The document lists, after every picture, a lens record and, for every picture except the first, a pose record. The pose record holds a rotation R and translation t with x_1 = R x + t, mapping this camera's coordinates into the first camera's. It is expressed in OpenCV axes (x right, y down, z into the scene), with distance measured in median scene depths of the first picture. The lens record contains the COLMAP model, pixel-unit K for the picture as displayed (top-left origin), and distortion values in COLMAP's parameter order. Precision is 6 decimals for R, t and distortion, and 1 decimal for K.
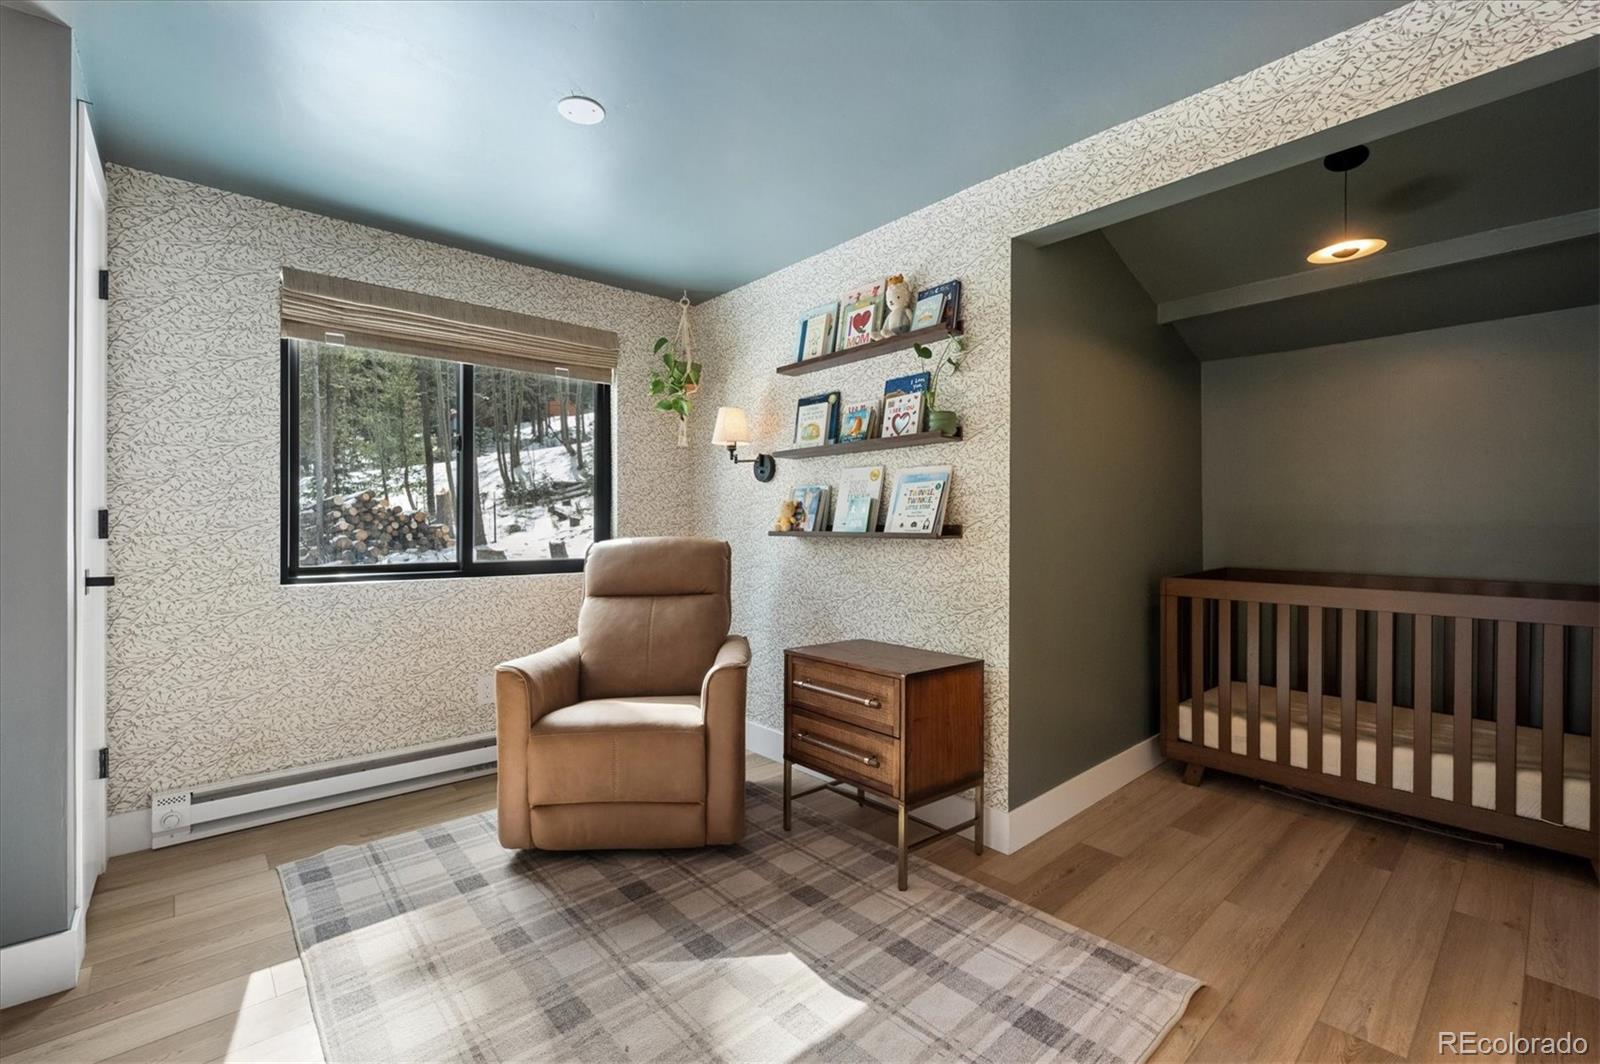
lens RADIAL K [[732.8, 0, 800.0], [0, 732.8, 532.0], [0, 0, 1]] dist [-0.002122, -0.000458]
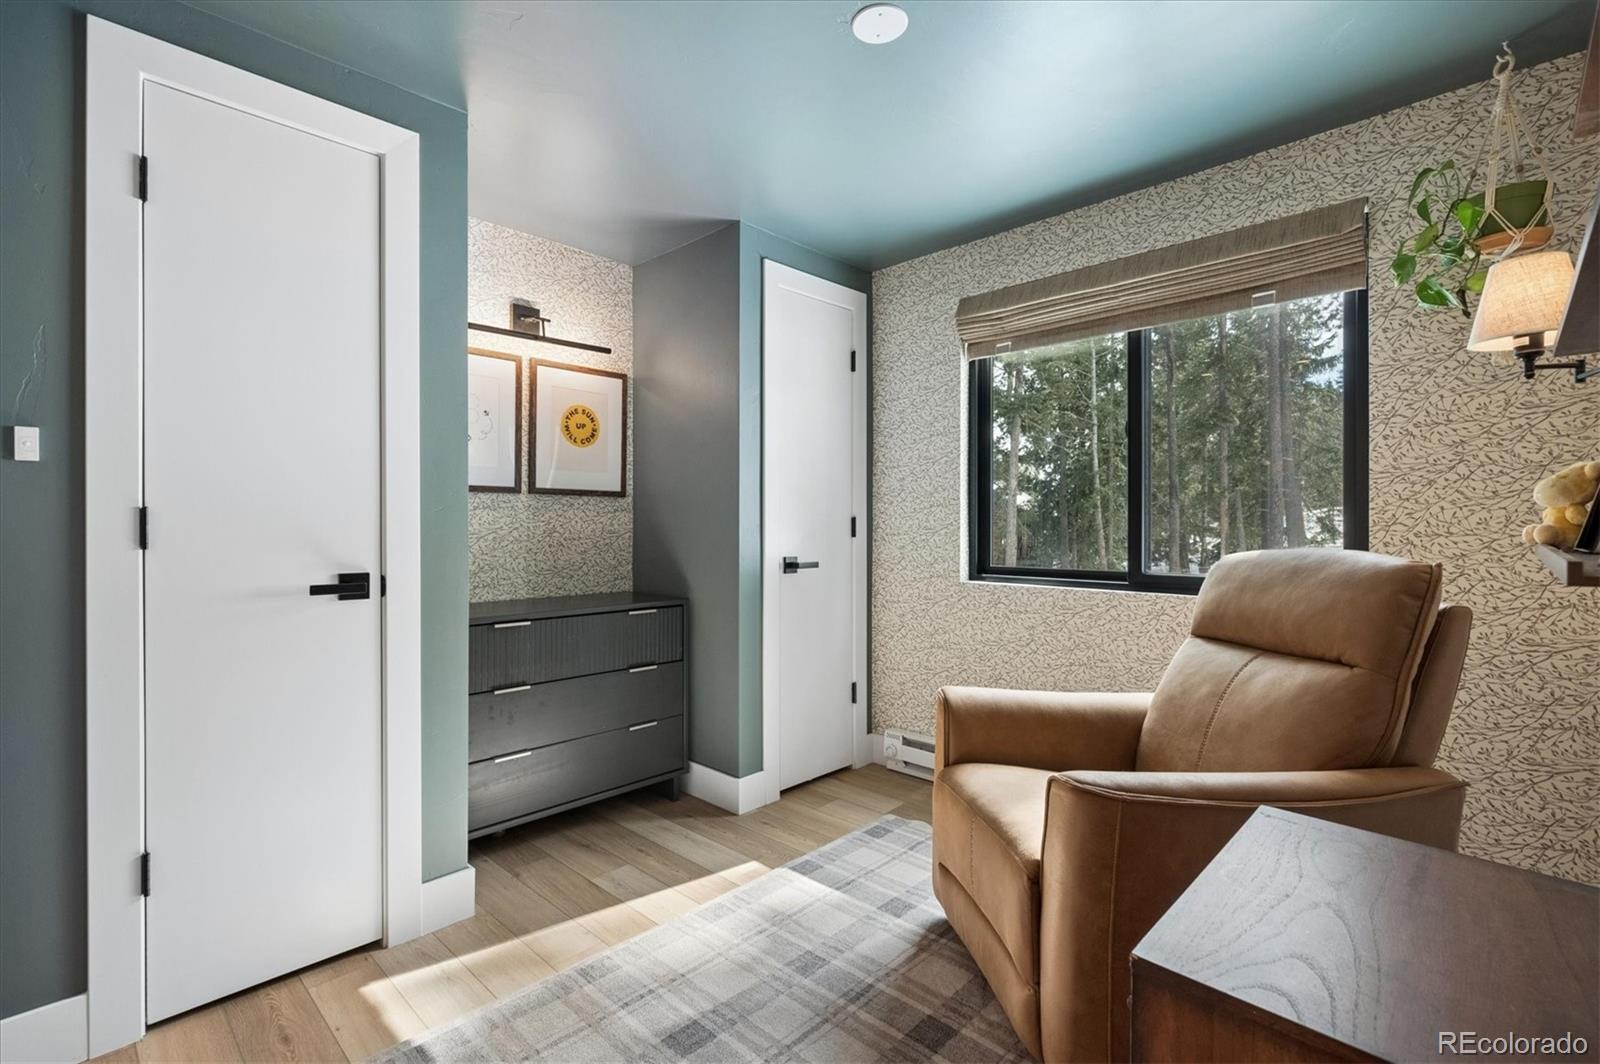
lens RADIAL K [[732.8, 0, 800.0], [0, 732.8, 532.0], [0, 0, 1]] dist [-0.002122, -0.000458]
pose [[0.046166, 0.006369, -0.998913, 0.404393], [-0.007647, 0.999953, 0.006023, -0.007805], [0.998905, 0.007360, 0.046212, 0.686382]]
